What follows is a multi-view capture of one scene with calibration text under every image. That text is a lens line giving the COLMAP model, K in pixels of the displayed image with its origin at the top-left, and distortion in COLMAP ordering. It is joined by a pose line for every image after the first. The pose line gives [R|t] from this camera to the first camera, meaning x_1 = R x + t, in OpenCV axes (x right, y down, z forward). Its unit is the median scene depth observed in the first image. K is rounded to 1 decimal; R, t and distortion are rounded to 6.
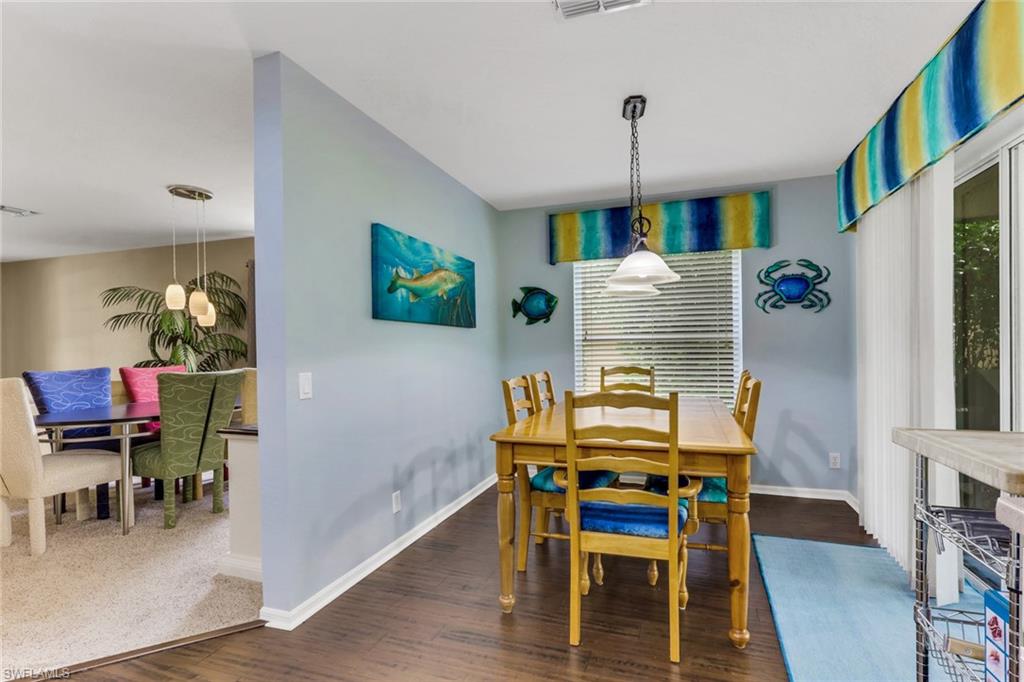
lens RADIAL K [[503.8, 0, 516.4], [0, 503.8, 352.1], [0, 0, 1]] dist [0.000465, 0.000510]
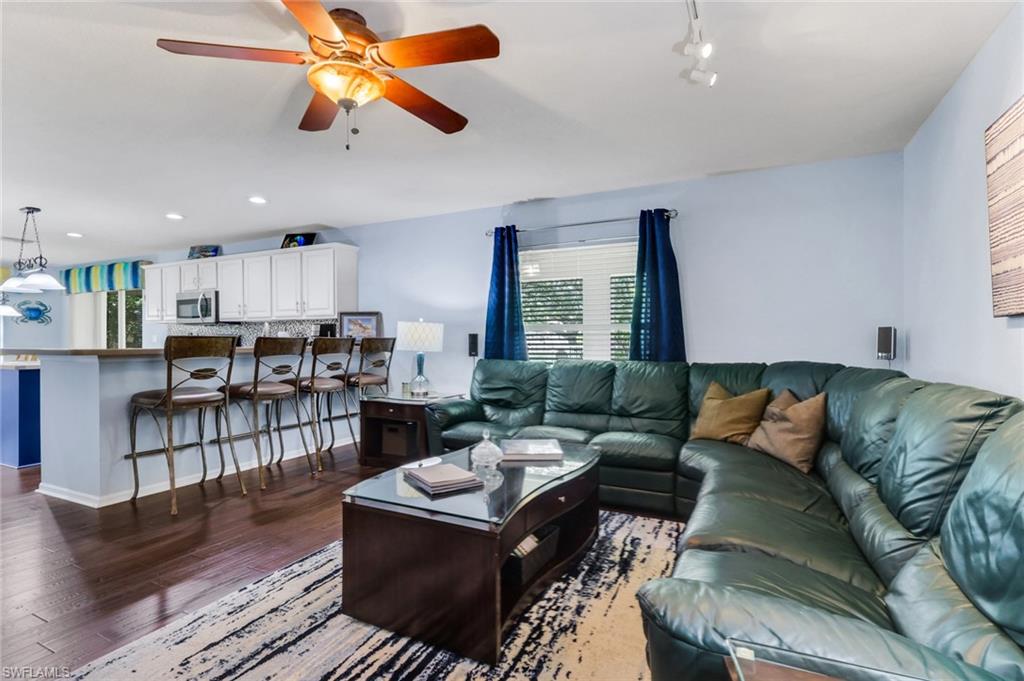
lens RADIAL K [[490.6, 0, 512.0], [0, 490.6, 340.5], [0, 0, 1]] dist [0.001759, 0.000411]
pose [[0.135727, 0.015548, 0.990624, -1.278504], [0.005274, 0.999851, -0.016415, 0.037985], [-0.990732, 0.007452, 0.135625, -1.354654]]
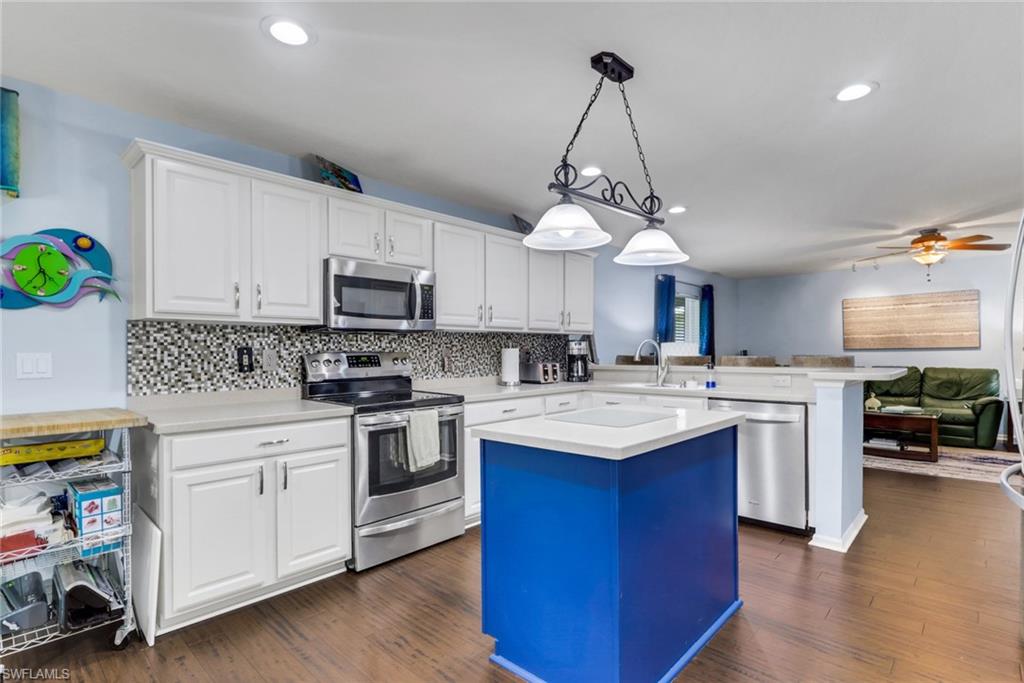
lens RADIAL K [[503.8, 0, 516.4], [0, 503.8, 352.6], [0, 0, 1]] dist [0.000465, 0.000510]
pose [[-0.911641, 0.019508, 0.410524, -0.355374], [0.022109, 0.999754, 0.001588, -0.009767], [-0.410392, 0.010524, -0.911849, 0.532170]]
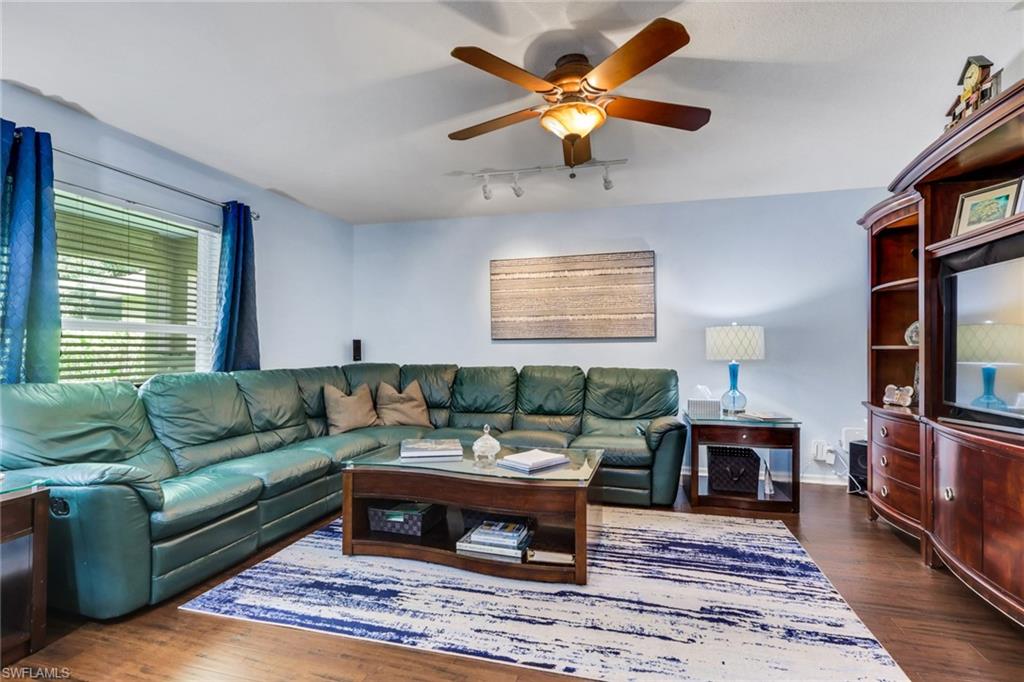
lens RADIAL K [[498.1, 0, 512.0], [0, 498.1, 341.0], [0, 0, 1]] dist [-0.002068, 0.000144]
pose [[-0.998708, 0.010905, -0.049634, -0.701933], [0.011387, 0.999891, -0.009437, 0.025001], [0.049526, -0.009990, -0.998723, -0.548264]]
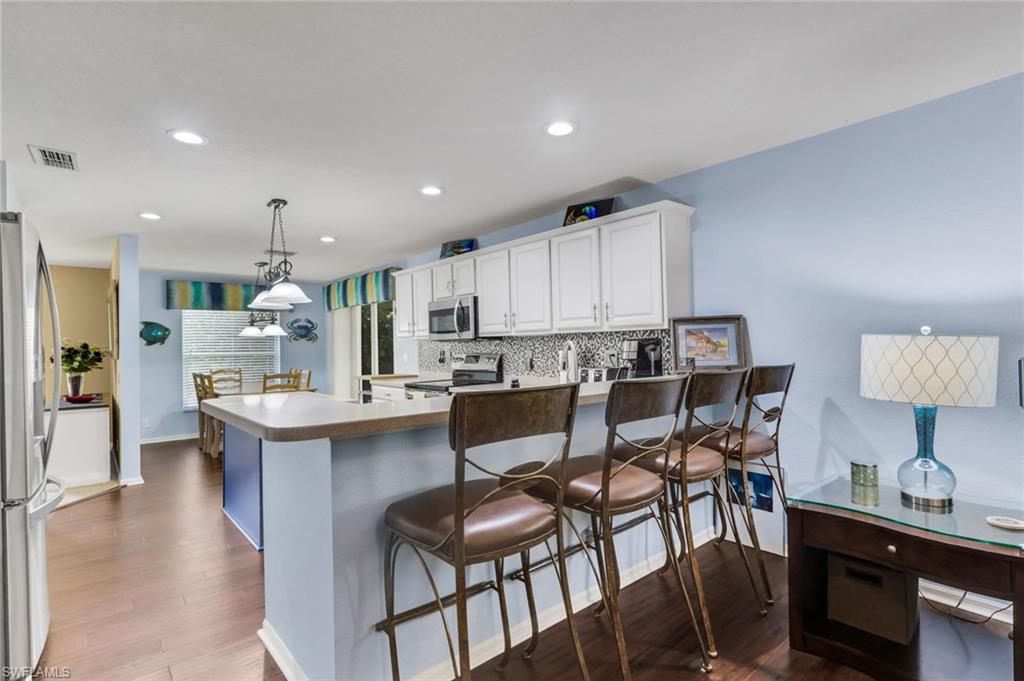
lens RADIAL K [[498.1, 0, 512.0], [0, 498.1, 340.5], [0, 0, 1]] dist [-0.002068, 0.000144]
pose [[0.516668, 0.015989, 0.856037, -0.828010], [0.015561, 0.999485, -0.028060, -0.010750], [-0.856044, 0.027819, 0.516153, -0.895385]]
